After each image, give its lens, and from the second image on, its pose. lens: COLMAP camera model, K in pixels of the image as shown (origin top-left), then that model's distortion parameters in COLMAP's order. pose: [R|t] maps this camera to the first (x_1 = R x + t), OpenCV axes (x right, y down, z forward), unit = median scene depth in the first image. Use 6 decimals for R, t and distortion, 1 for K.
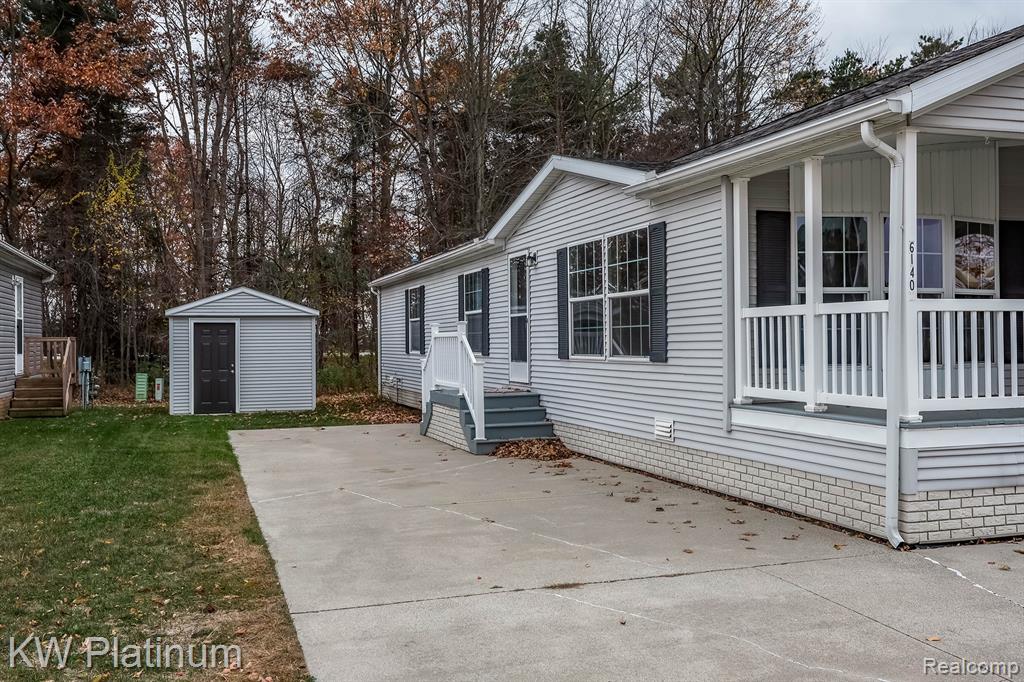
lens RADIAL K [[996.1, 0, 512.0], [0, 996.1, 341.0], [0, 0, 1]] dist [0.002577, 0.002444]
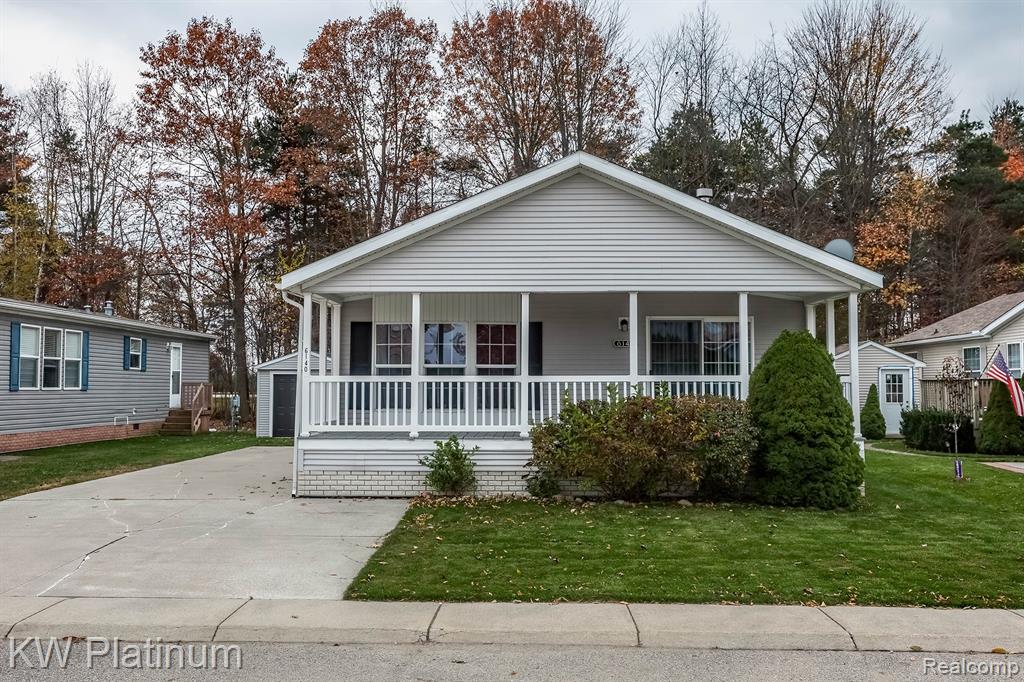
lens RADIAL K [[964.9, 0, 479.6], [0, 964.9, 343.1], [0, 0, 1]] dist [-0.009181, -0.013620]
pose [[0.941072, -0.004285, -0.338179, 0.657365], [-0.008648, 0.999288, -0.036726, -0.018879], [0.338095, 0.037486, 0.940365, -0.349276]]
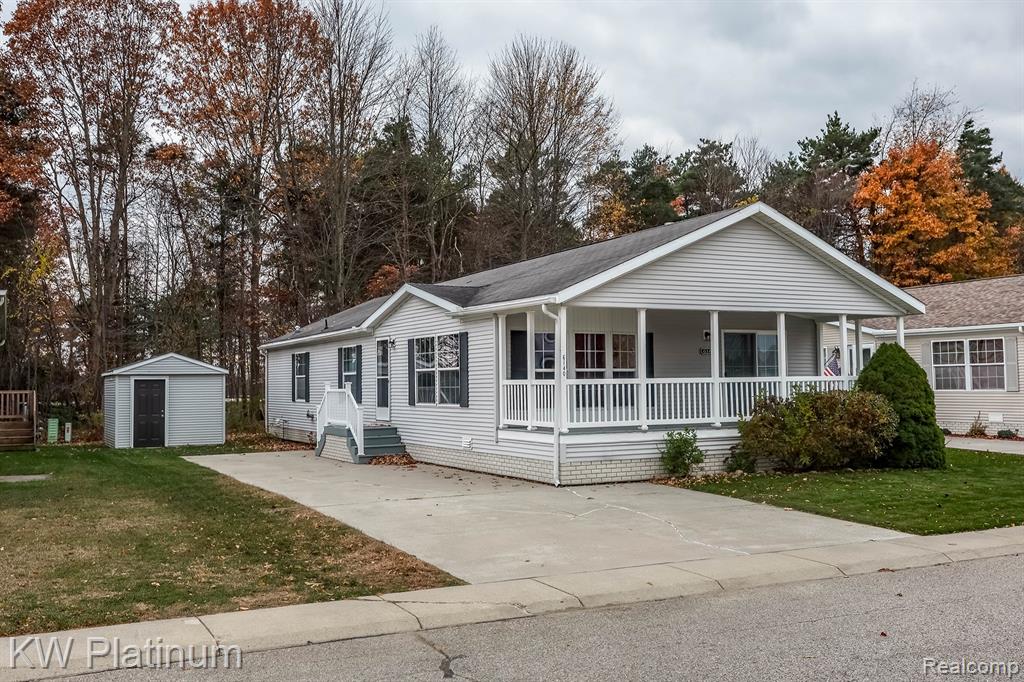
lens RADIAL K [[996.1, 0, 512.0], [0, 996.1, 341.0], [0, 0, 1]] dist [0.002577, 0.002444]
pose [[0.987583, 0.003844, 0.157052, -0.039974], [0.003073, 0.999037, -0.043779, -0.014451], [-0.157069, 0.043718, 0.986620, -0.599813]]
